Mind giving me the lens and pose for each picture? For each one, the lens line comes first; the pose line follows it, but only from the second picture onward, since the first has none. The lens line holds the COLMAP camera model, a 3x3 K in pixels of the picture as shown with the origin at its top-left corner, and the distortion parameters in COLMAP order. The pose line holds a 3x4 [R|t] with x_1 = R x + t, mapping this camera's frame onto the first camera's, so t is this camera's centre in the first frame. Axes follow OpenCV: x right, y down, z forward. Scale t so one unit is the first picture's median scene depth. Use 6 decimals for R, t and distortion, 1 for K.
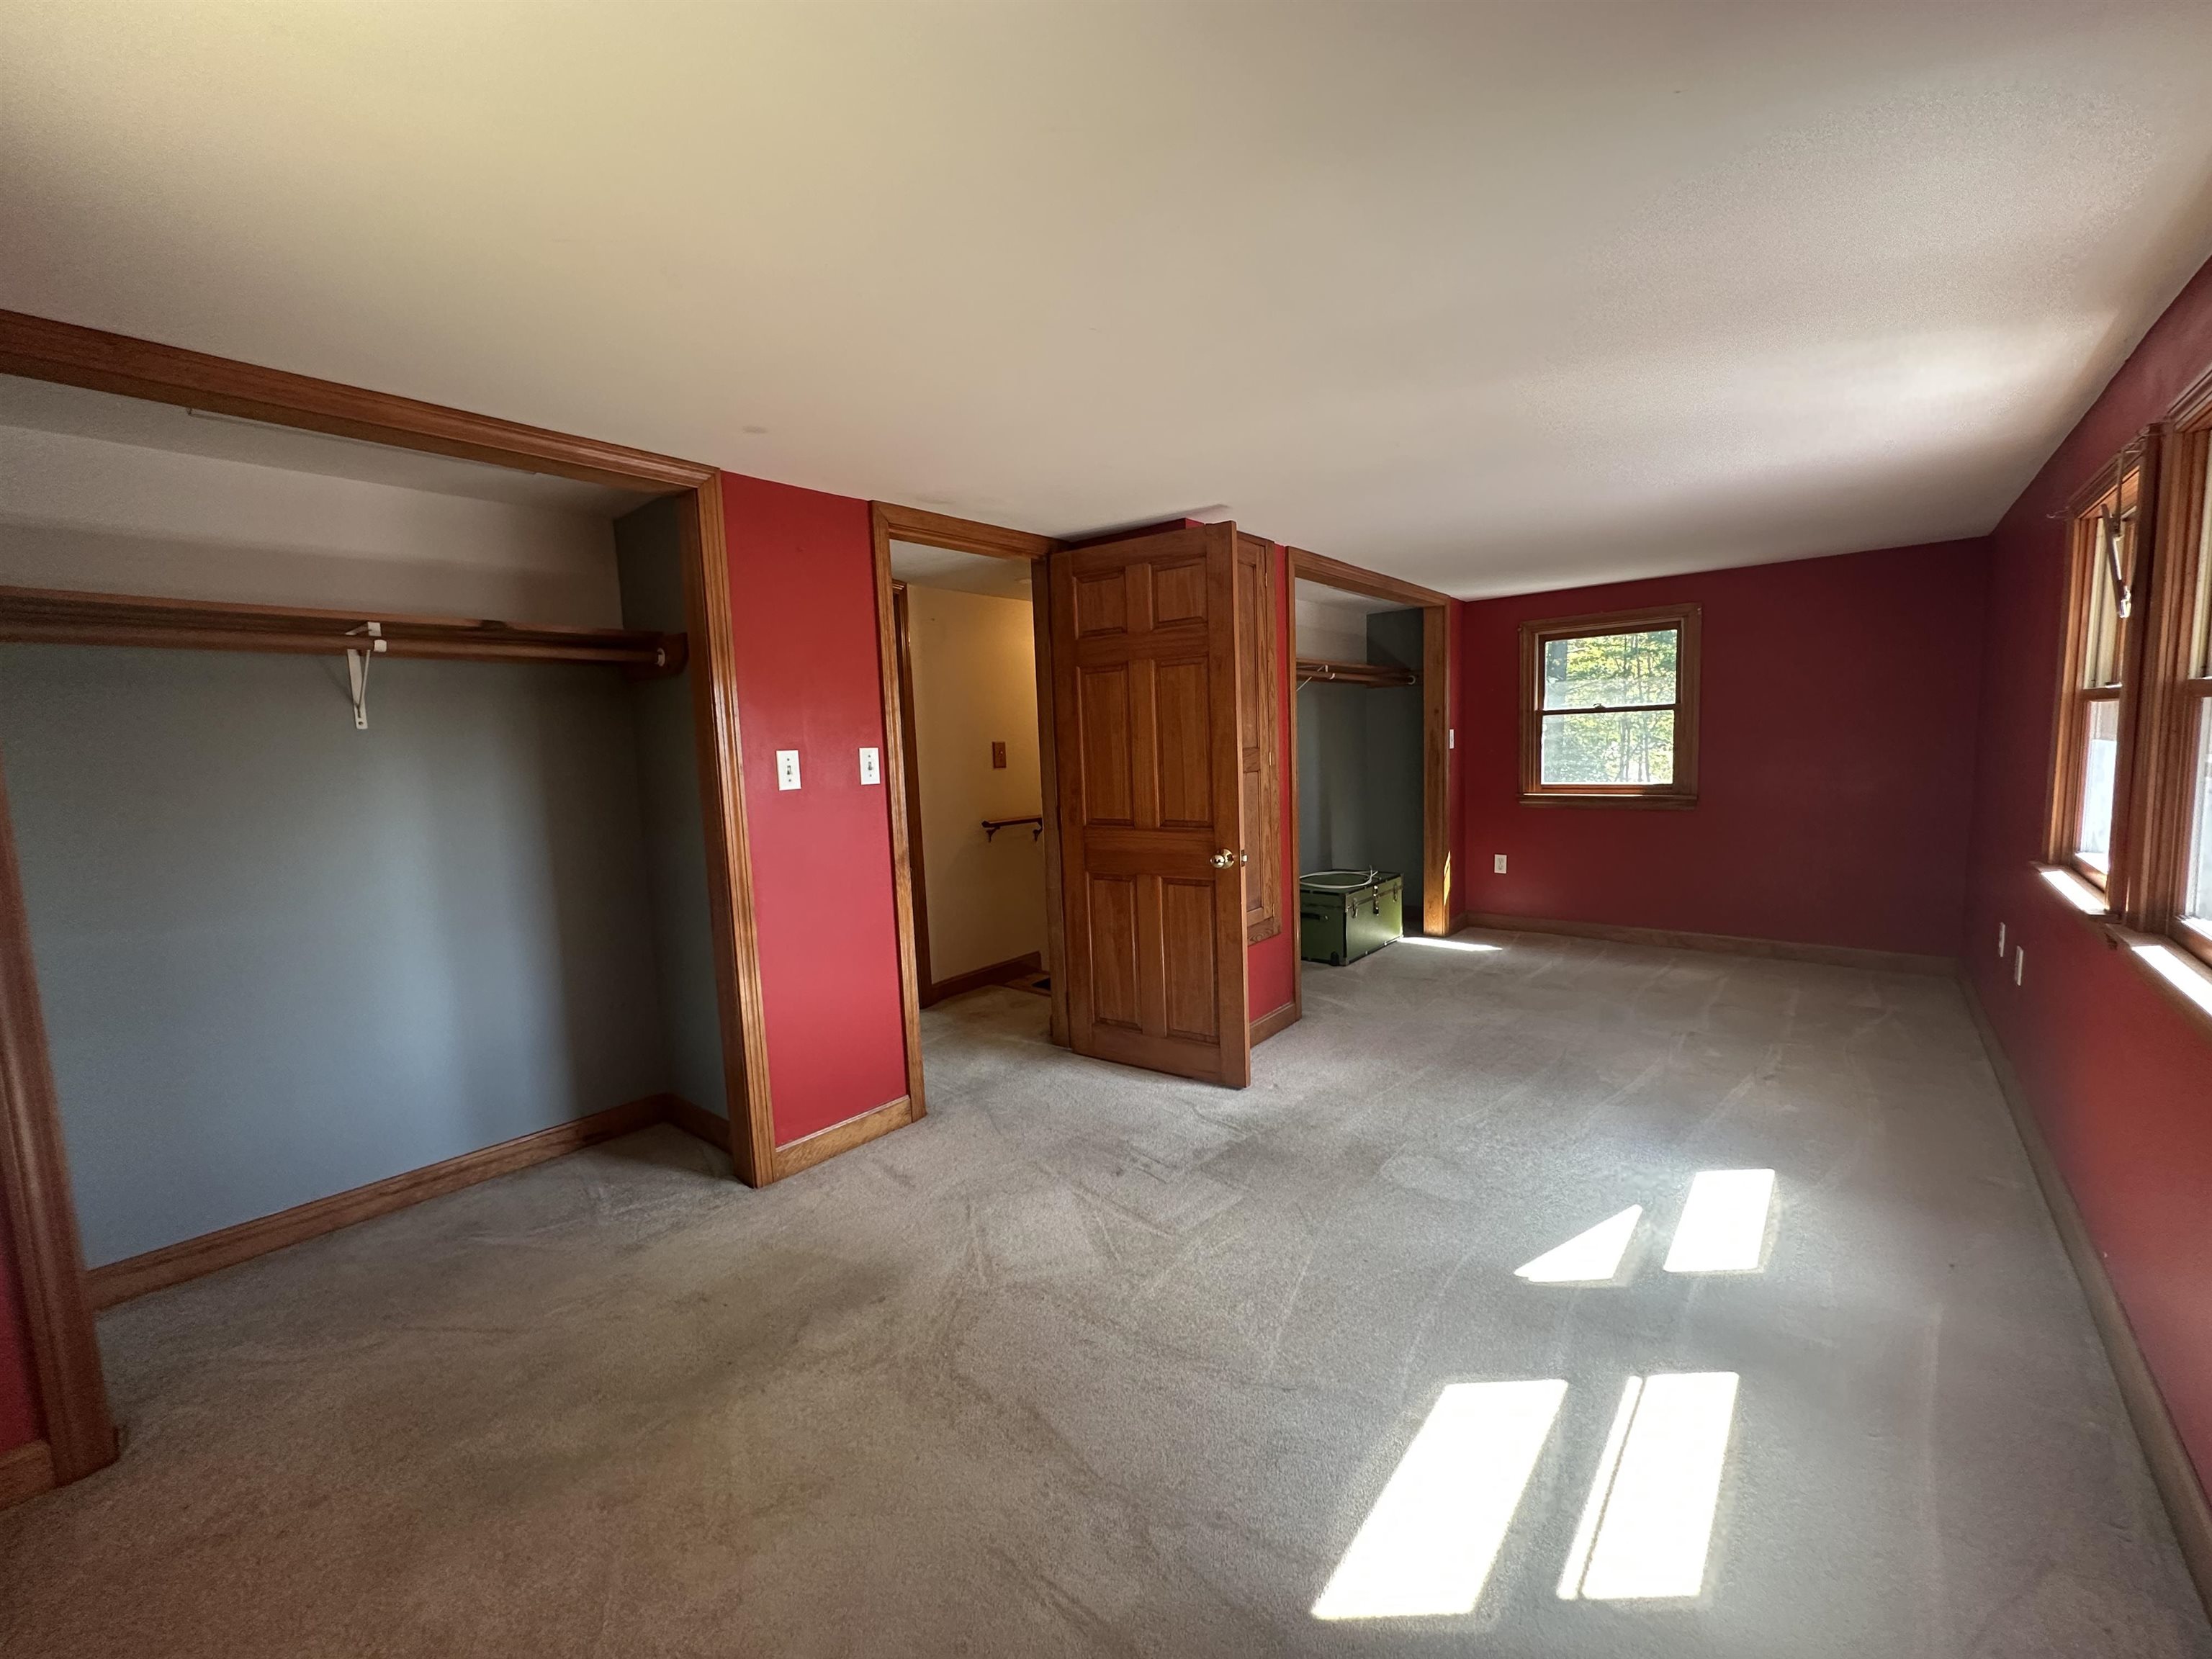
lens RADIAL K [[882.2, 0, 1105.7], [0, 882.2, 809.3], [0, 0, 1]] dist [-0.002468, 0.000588]
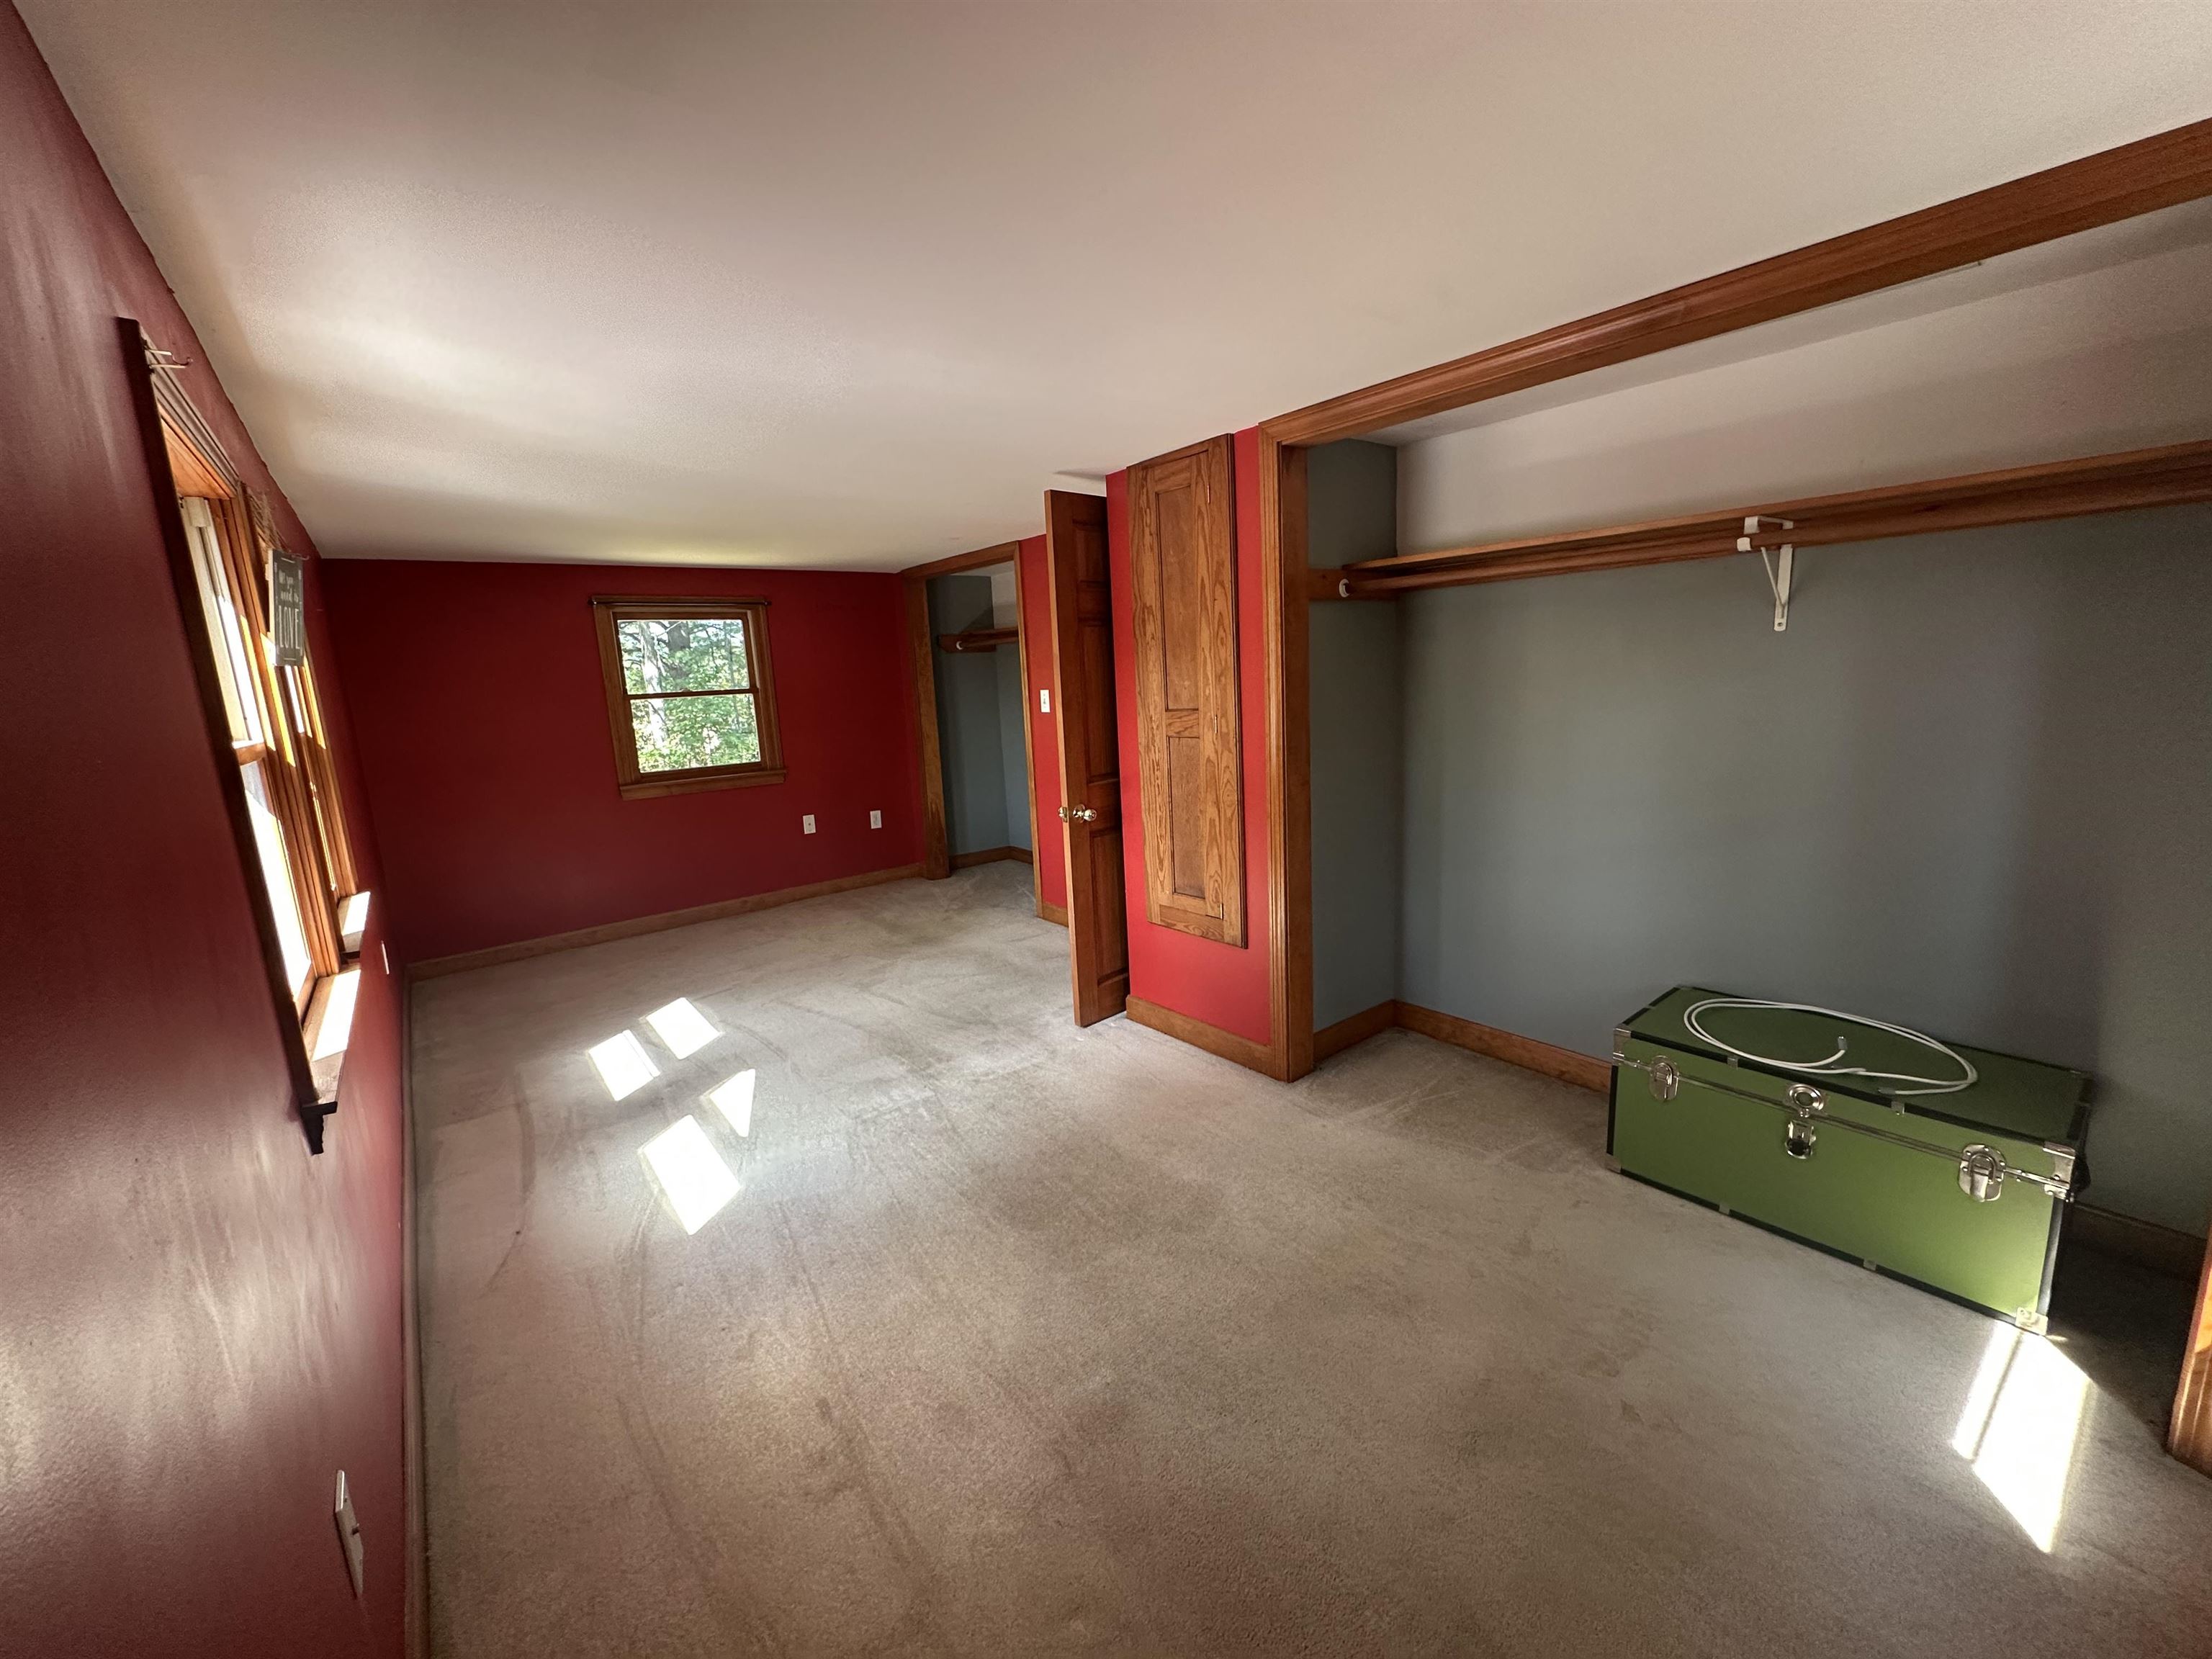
lens RADIAL K [[882.2, 0, 1114.4], [0, 882.2, 833.0], [0, 0, 1]] dist [-0.002468, 0.000588]
pose [[-0.190306, 0.211306, -0.958714, 1.353552], [-0.044096, 0.973736, 0.223370, -0.185634], [0.980734, 0.084784, -0.175990, 1.451645]]
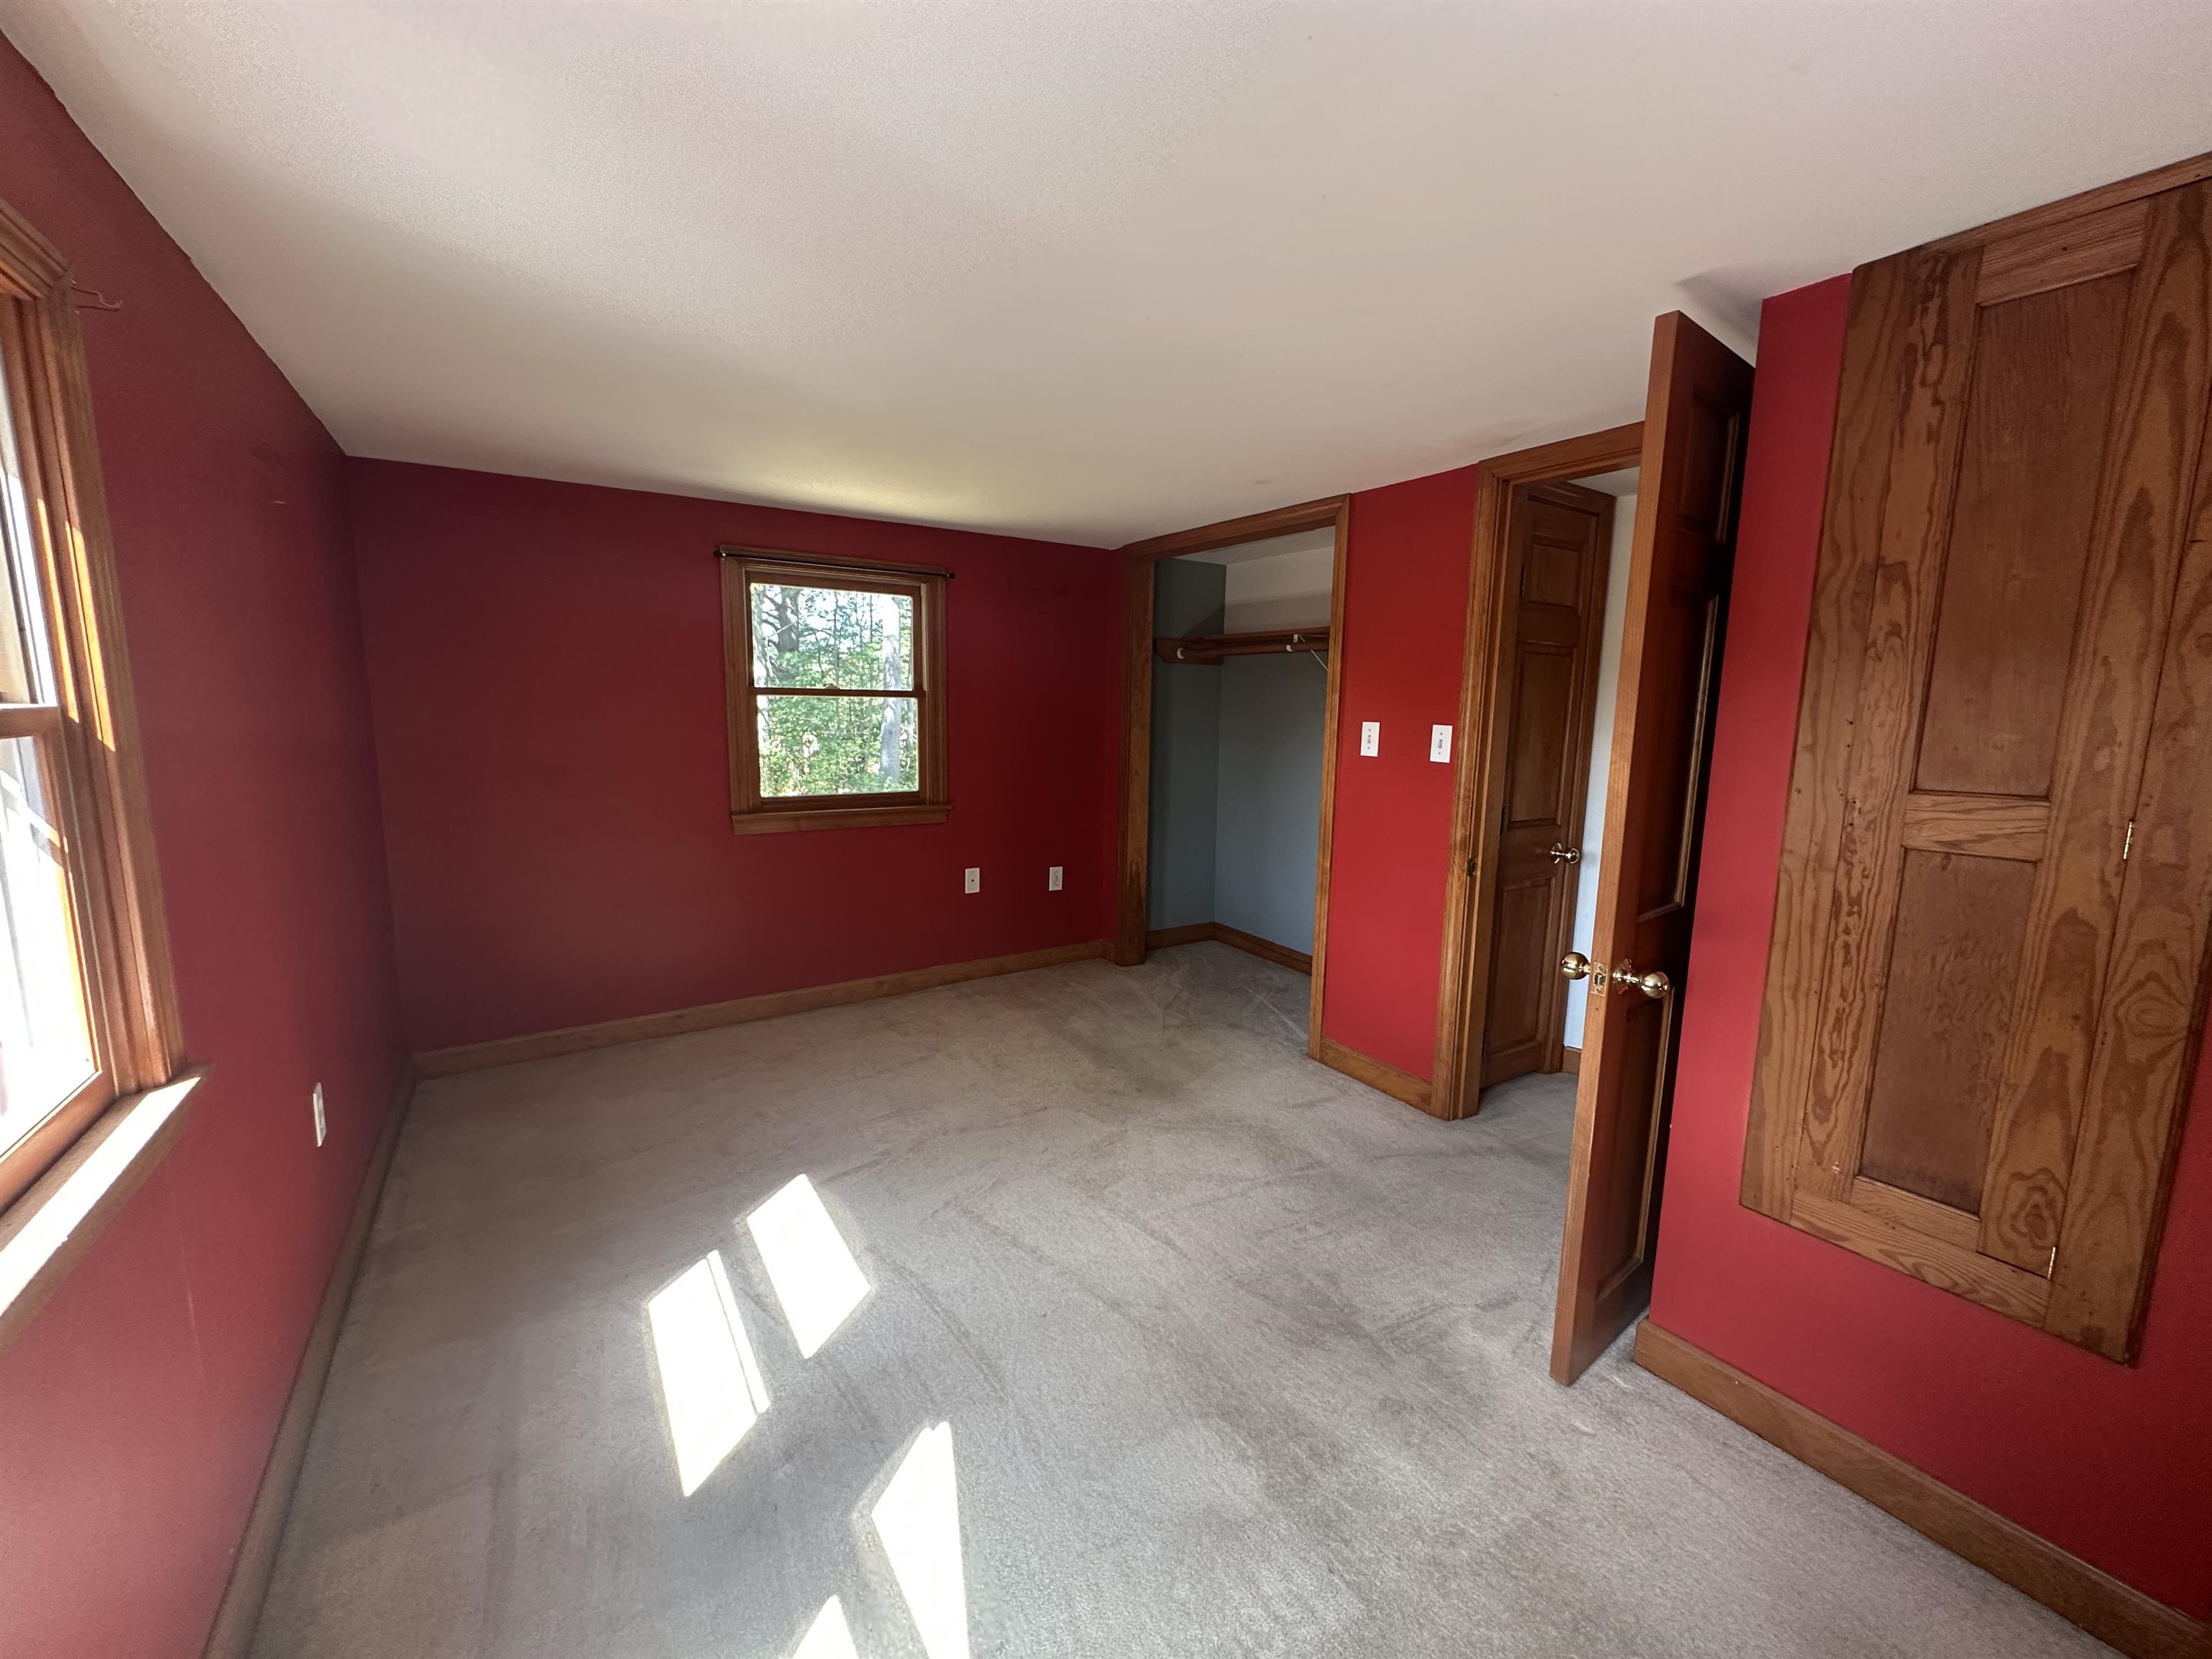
lens RADIAL K [[882.2, 0, 1114.6], [0, 882.2, 836.5], [0, 0, 1]] dist [-0.002468, 0.000588]
pose [[-0.284479, 0.164429, -0.944476, 0.839452], [-0.107465, 0.973503, 0.201851, -0.116082], [0.952640, 0.158920, -0.259271, 0.987283]]
